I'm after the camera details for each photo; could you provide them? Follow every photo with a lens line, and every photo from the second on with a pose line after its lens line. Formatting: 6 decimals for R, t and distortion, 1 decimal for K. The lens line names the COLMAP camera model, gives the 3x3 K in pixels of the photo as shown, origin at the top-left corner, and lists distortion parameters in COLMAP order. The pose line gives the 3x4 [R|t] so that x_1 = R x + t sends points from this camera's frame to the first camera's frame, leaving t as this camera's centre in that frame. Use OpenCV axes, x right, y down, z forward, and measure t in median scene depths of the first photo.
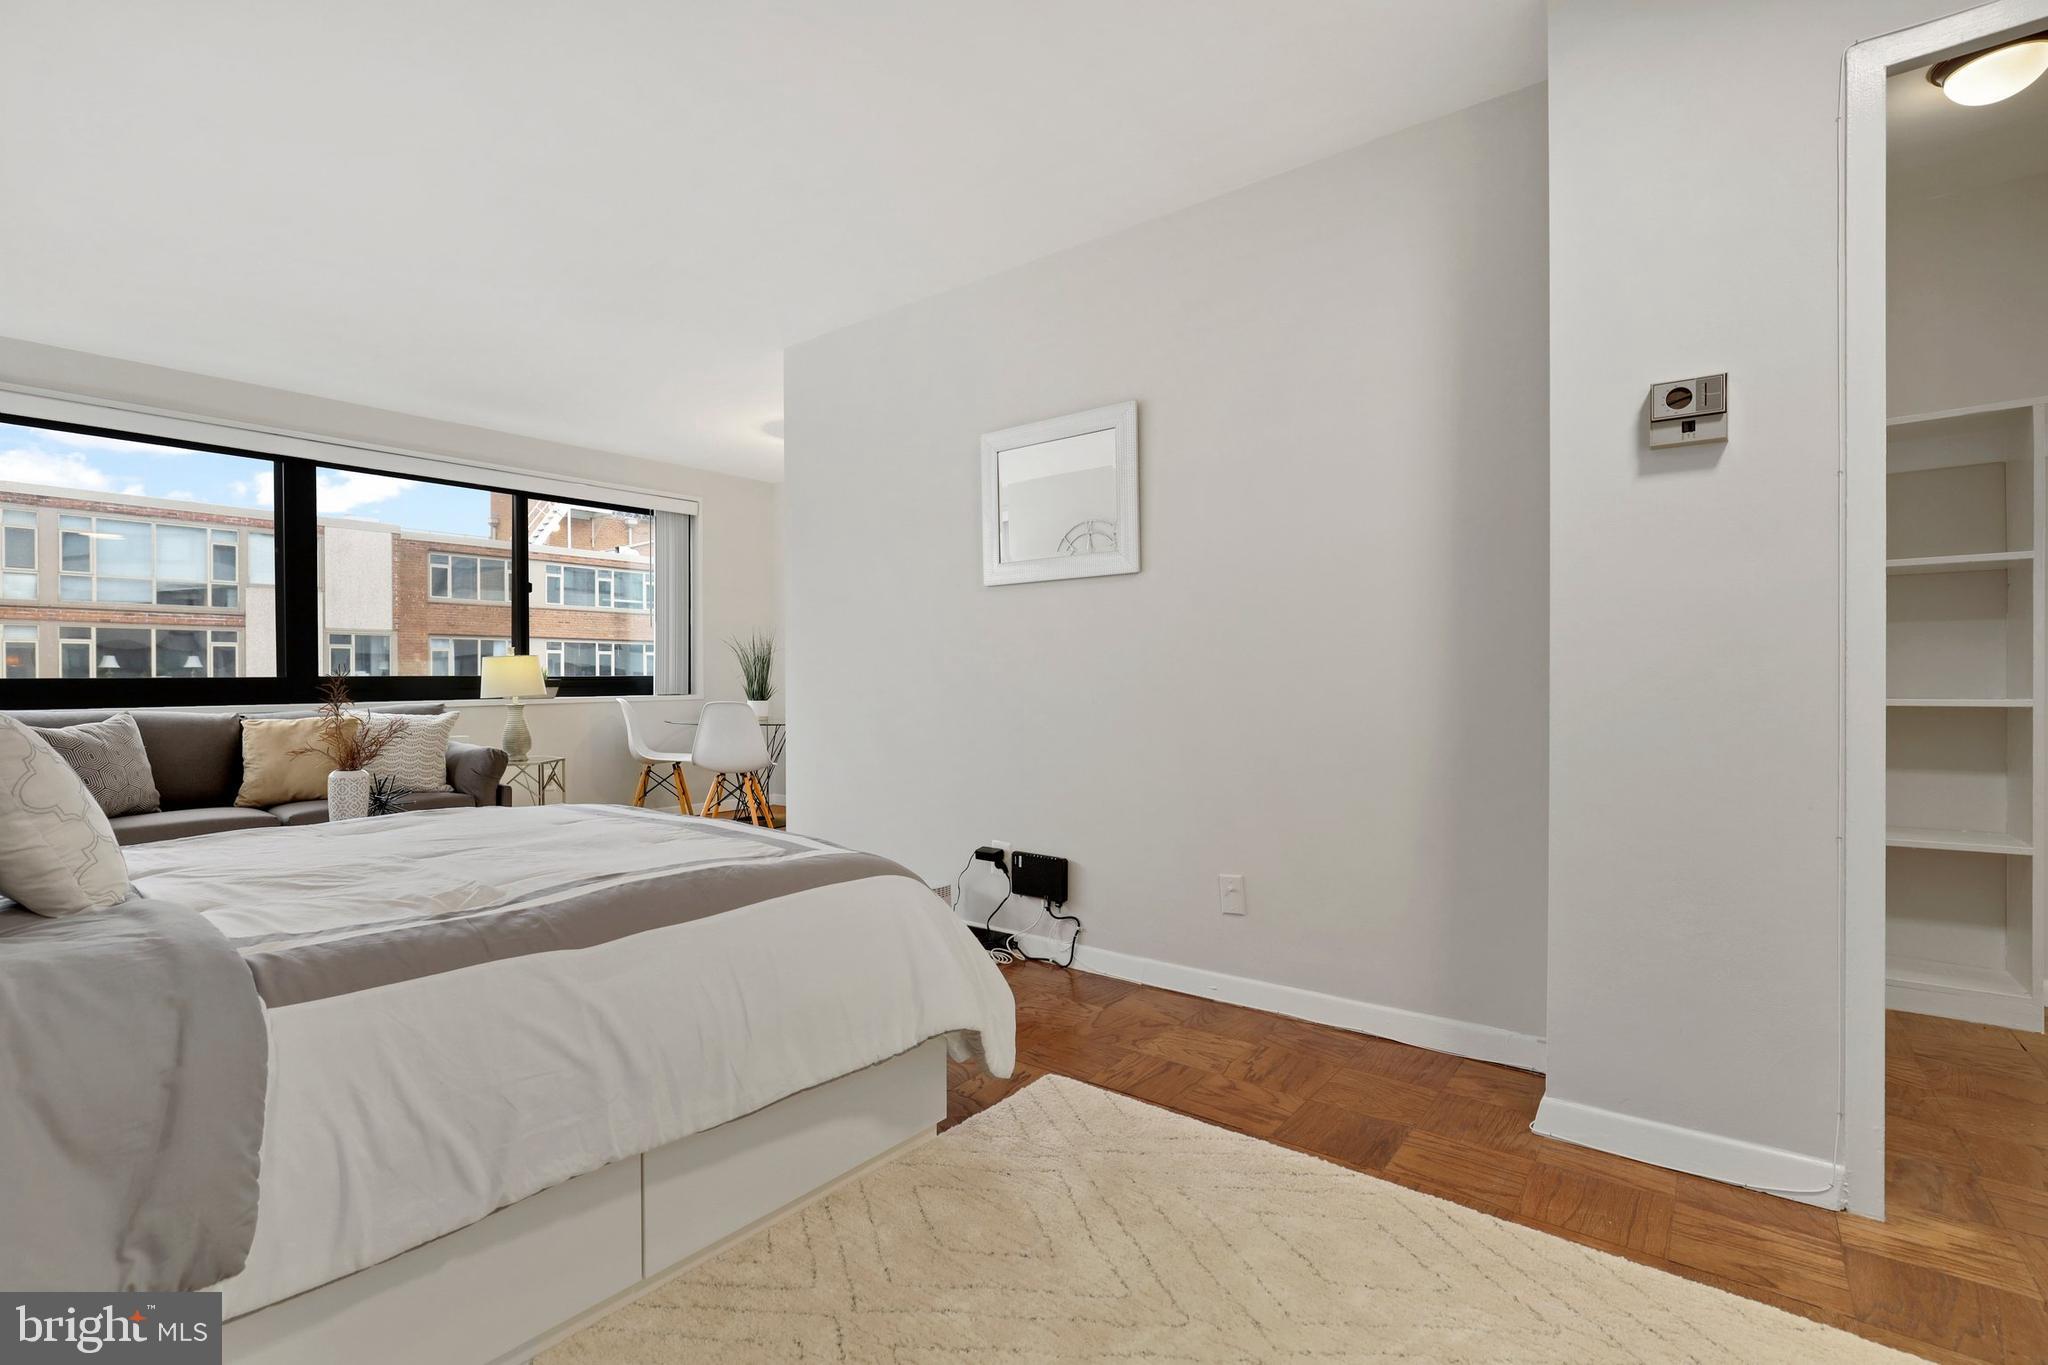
lens RADIAL K [[932.7, 0, 1012.8], [0, 932.7, 677.5], [0, 0, 1]] dist [-0.019838, 0.007747]
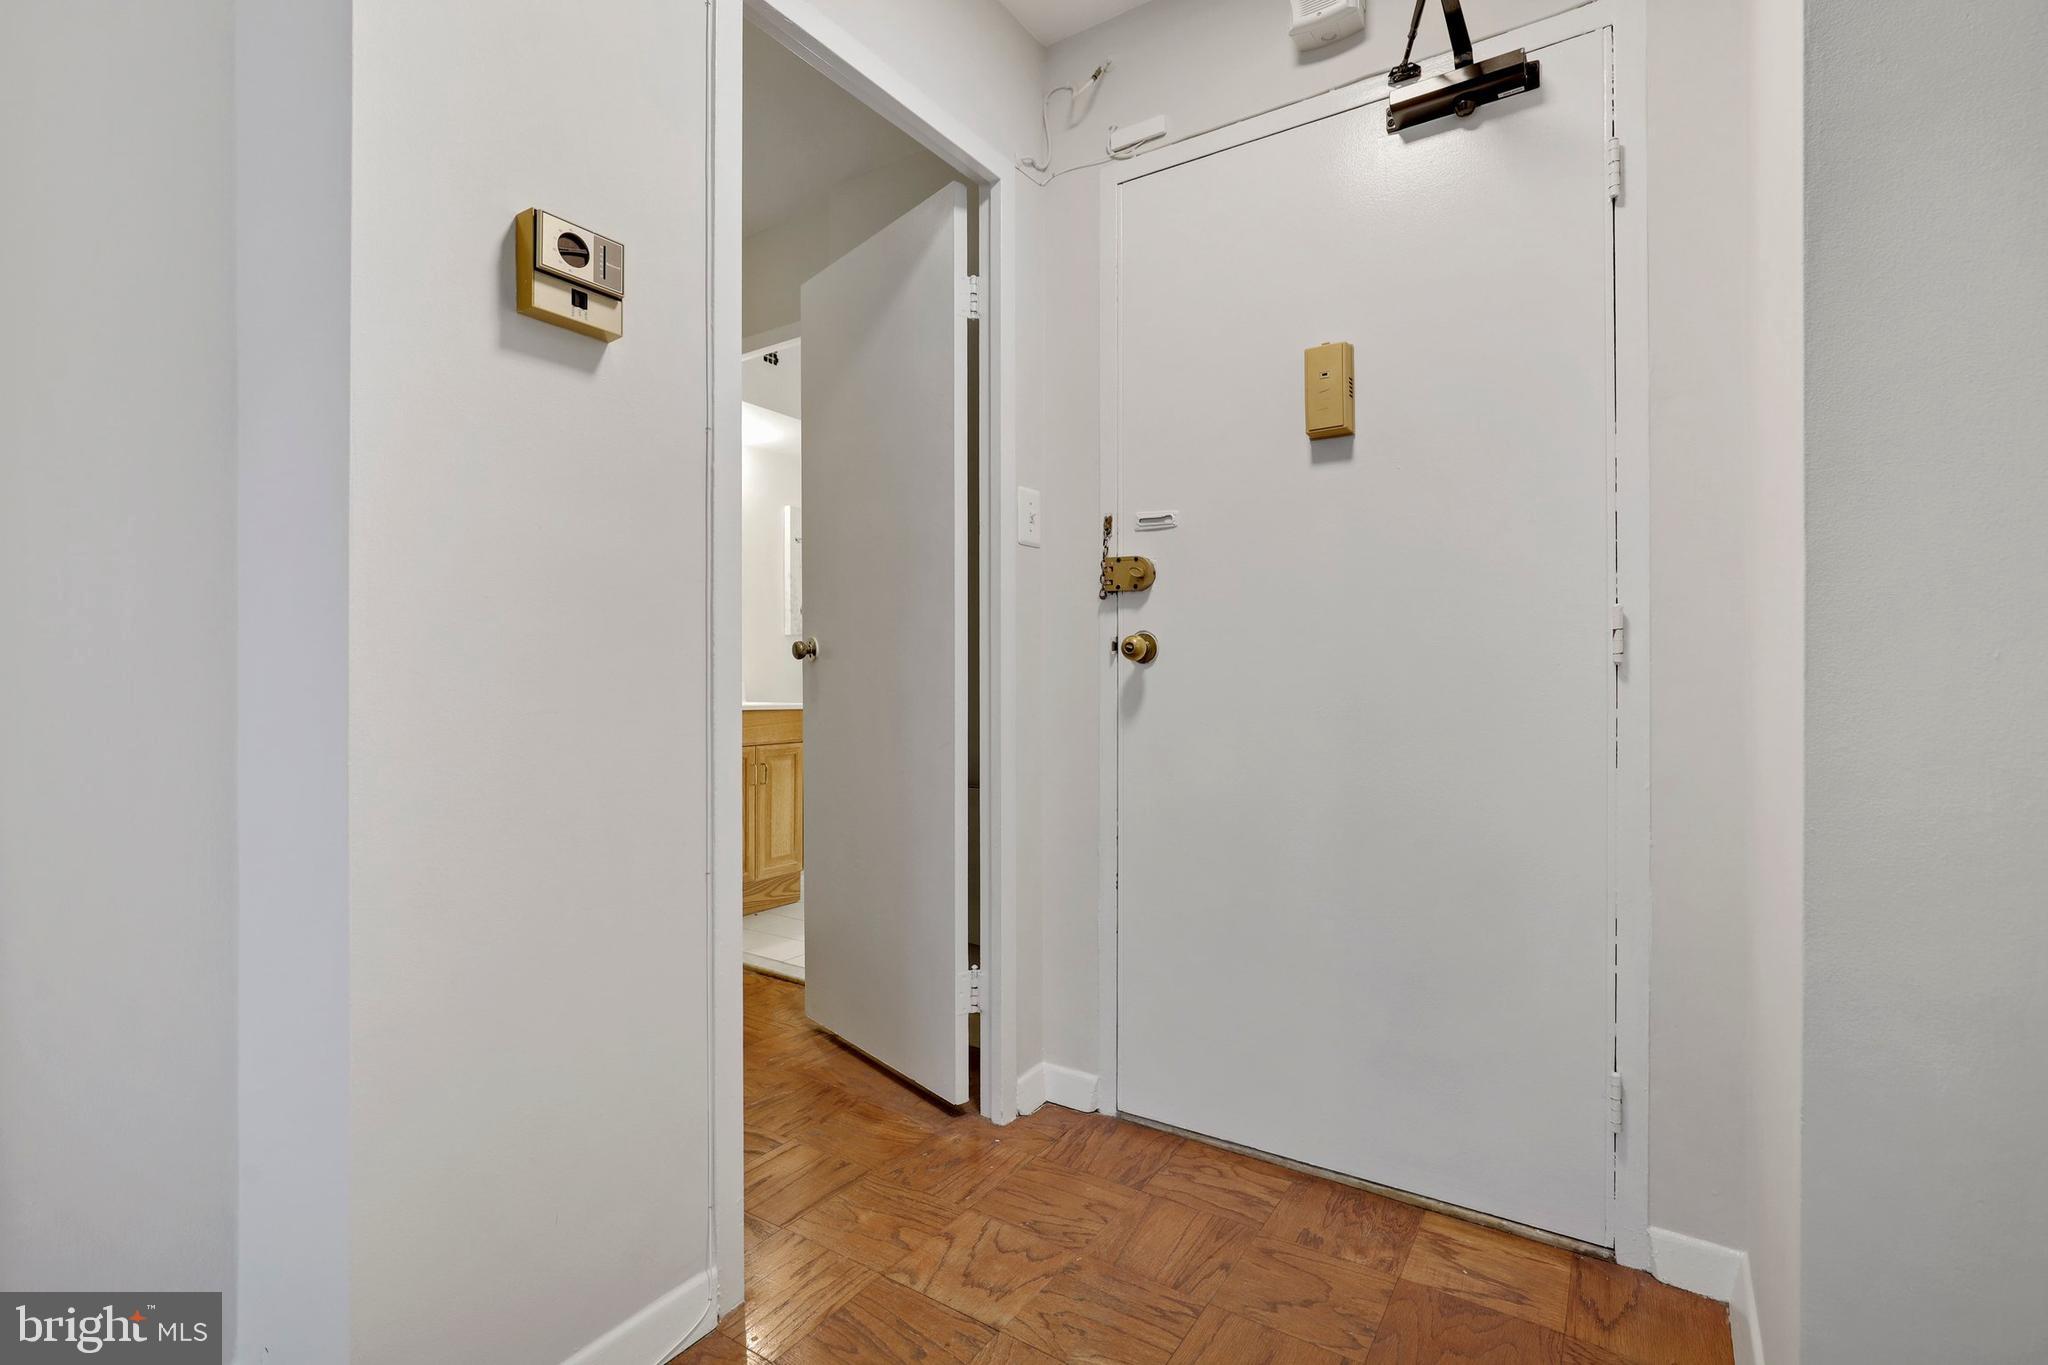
lens RADIAL K [[932.7, 0, 1036.4], [0, 932.7, 671.0], [0, 0, 1]] dist [-0.019838, 0.007747]
pose [[-0.074308, 0.008337, 0.997200, 0.016199], [0.000915, 0.999965, -0.008292, 0.000727], [-0.997235, 0.000296, -0.074313, 0.262611]]
